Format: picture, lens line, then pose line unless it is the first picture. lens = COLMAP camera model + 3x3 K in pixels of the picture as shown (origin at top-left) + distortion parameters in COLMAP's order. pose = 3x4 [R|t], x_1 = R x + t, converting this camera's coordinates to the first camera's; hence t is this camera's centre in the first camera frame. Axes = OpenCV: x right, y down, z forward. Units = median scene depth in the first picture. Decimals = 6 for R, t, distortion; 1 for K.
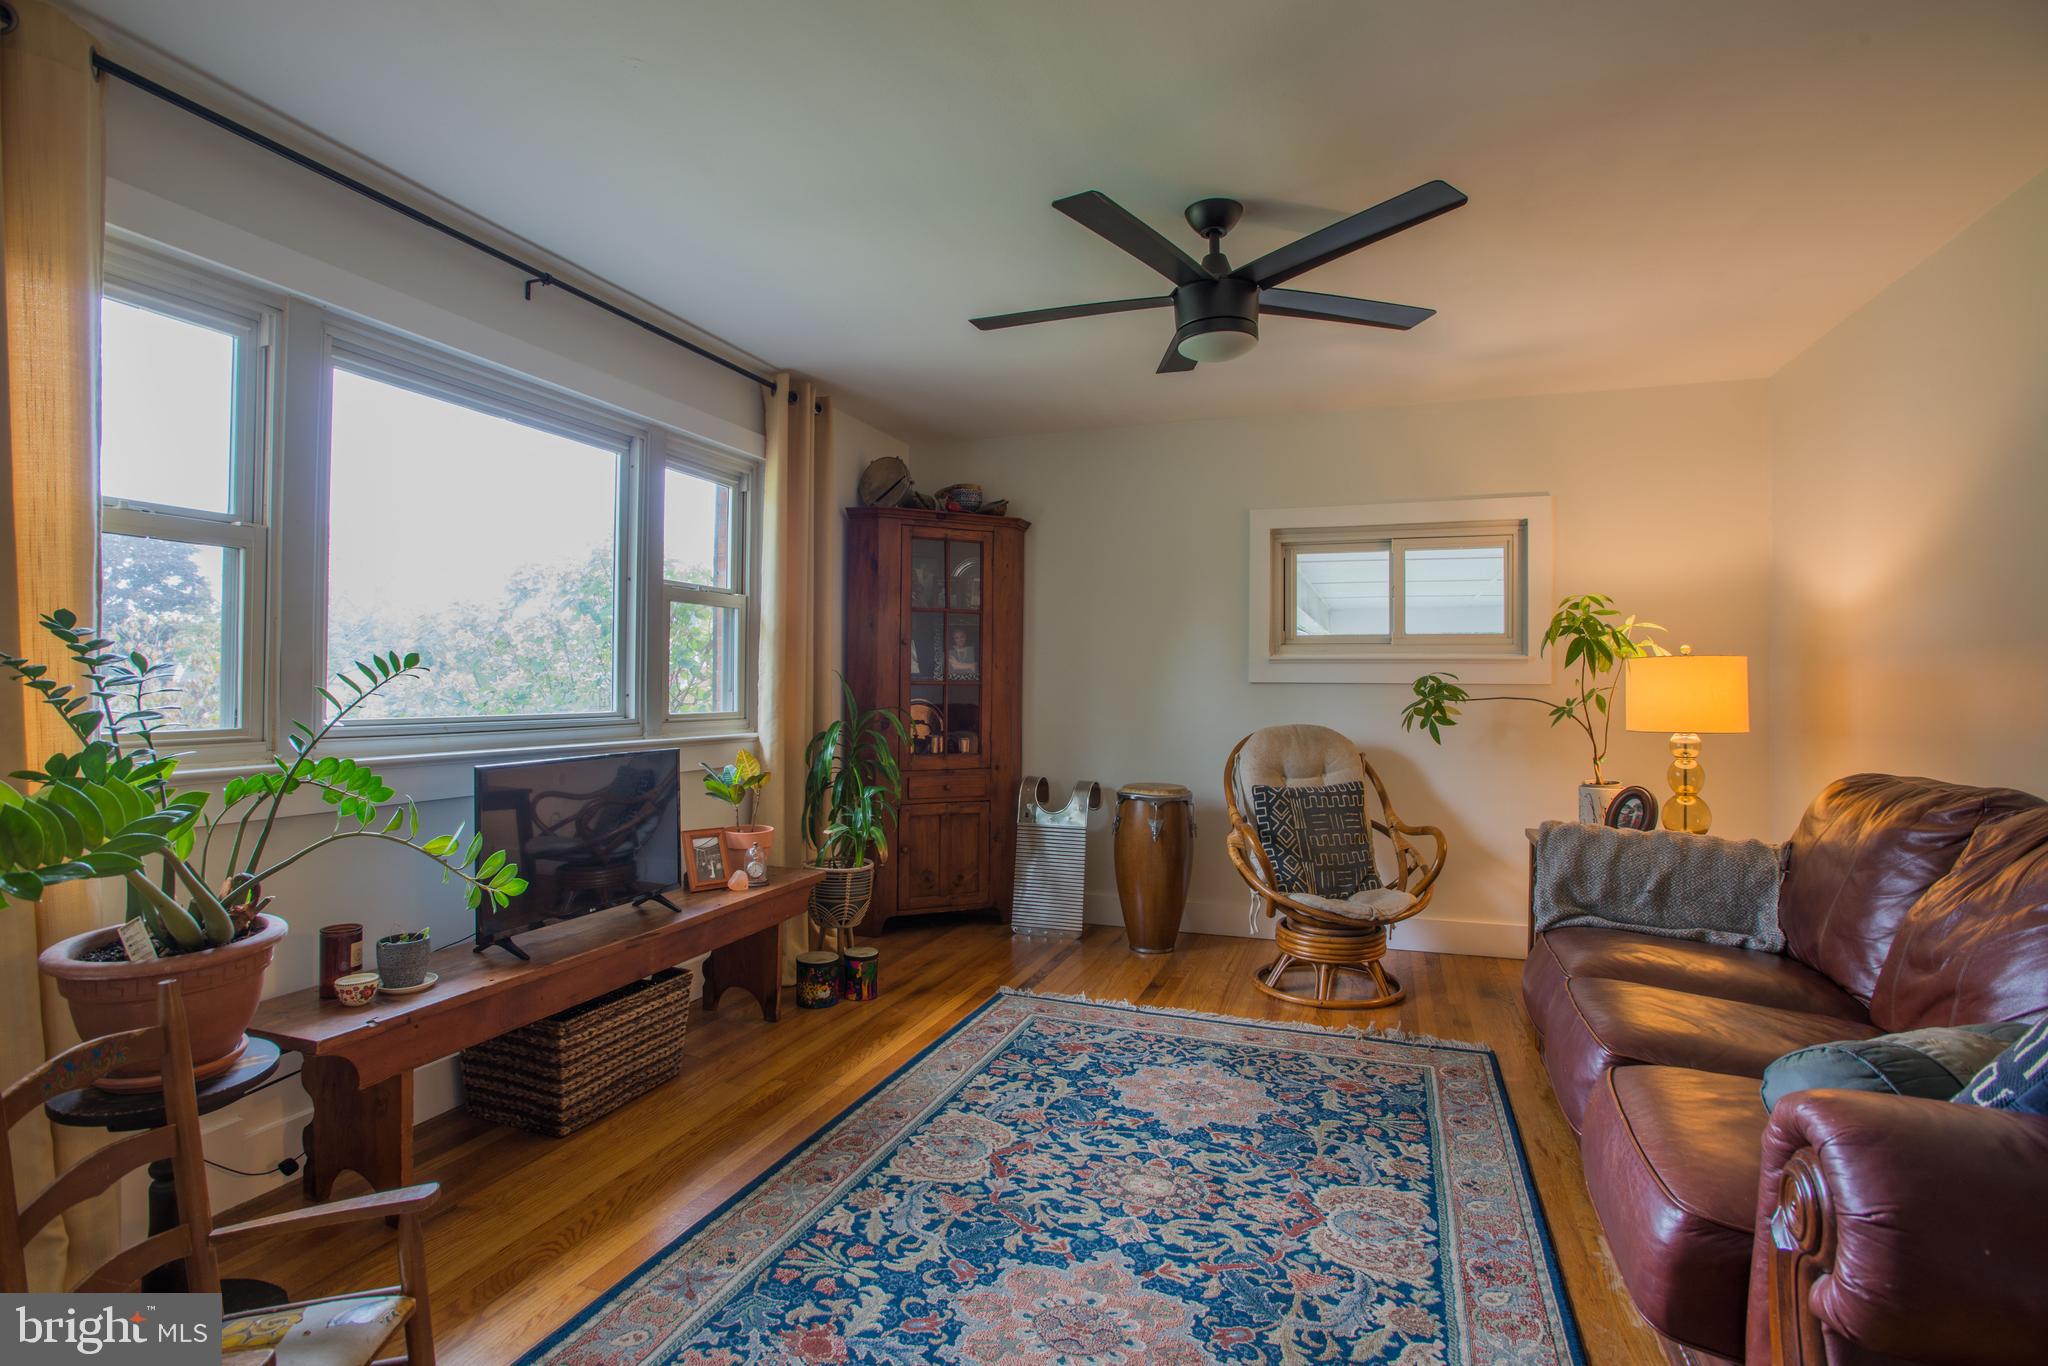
lens RADIAL K [[994.9, 0, 1022.1], [0, 994.9, 684.0], [0, 0, 1]] dist [-0.044503, 0.013340]
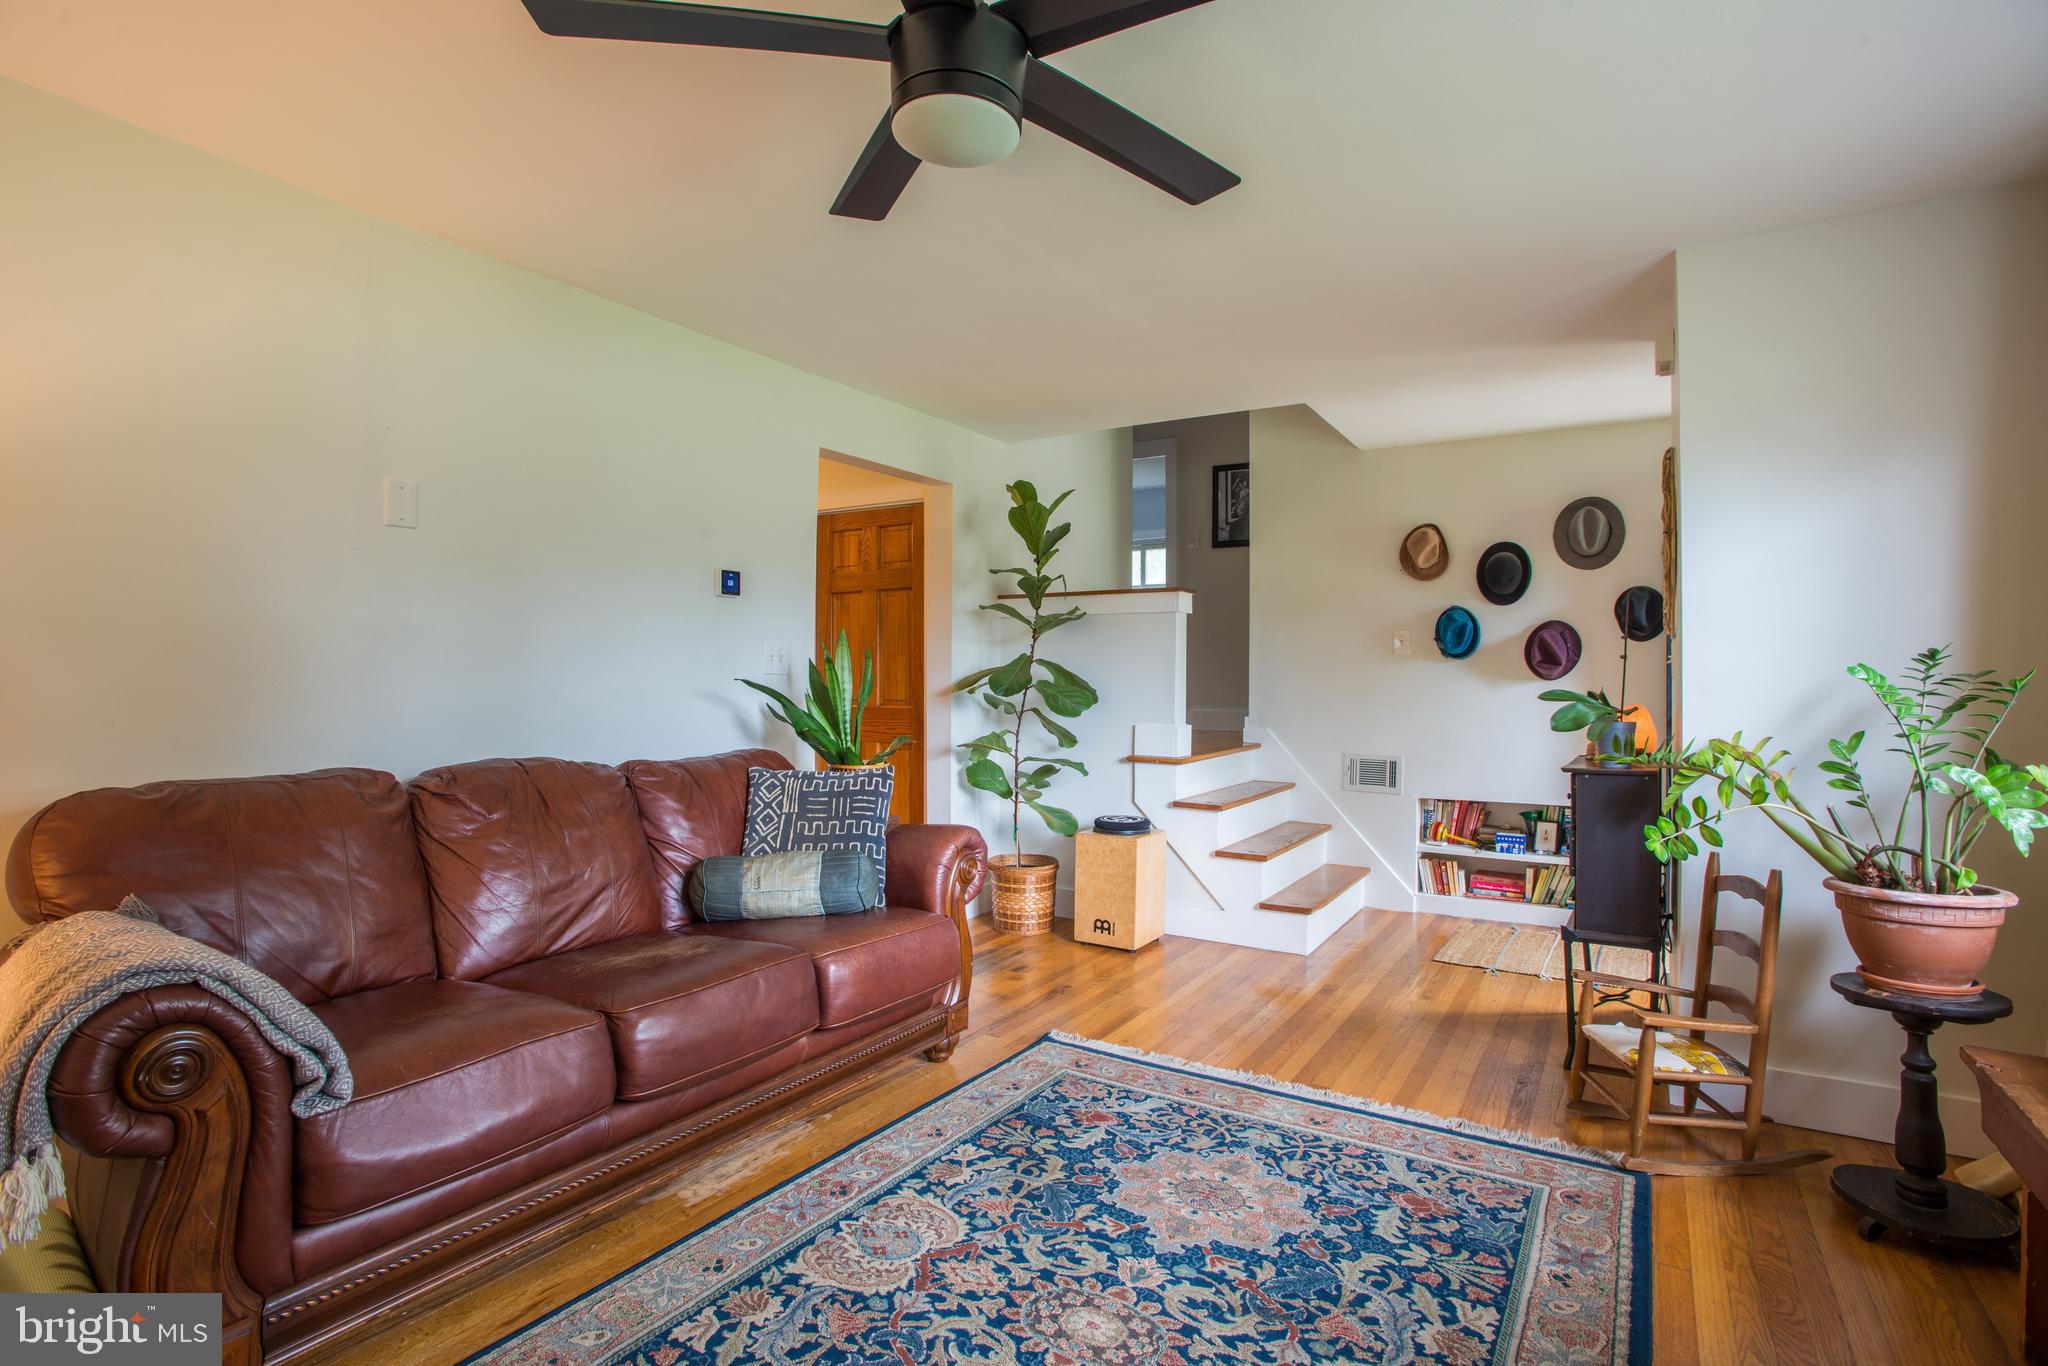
lens RADIAL K [[994.9, 0, 1025.6], [0, 994.9, 682.3], [0, 0, 1]] dist [-0.044503, 0.013340]
pose [[-0.977923, -0.015152, 0.208414, 0.029513], [-0.015287, 0.999883, 0.000965, -0.000114], [-0.208404, -0.002242, -0.978040, 1.962437]]
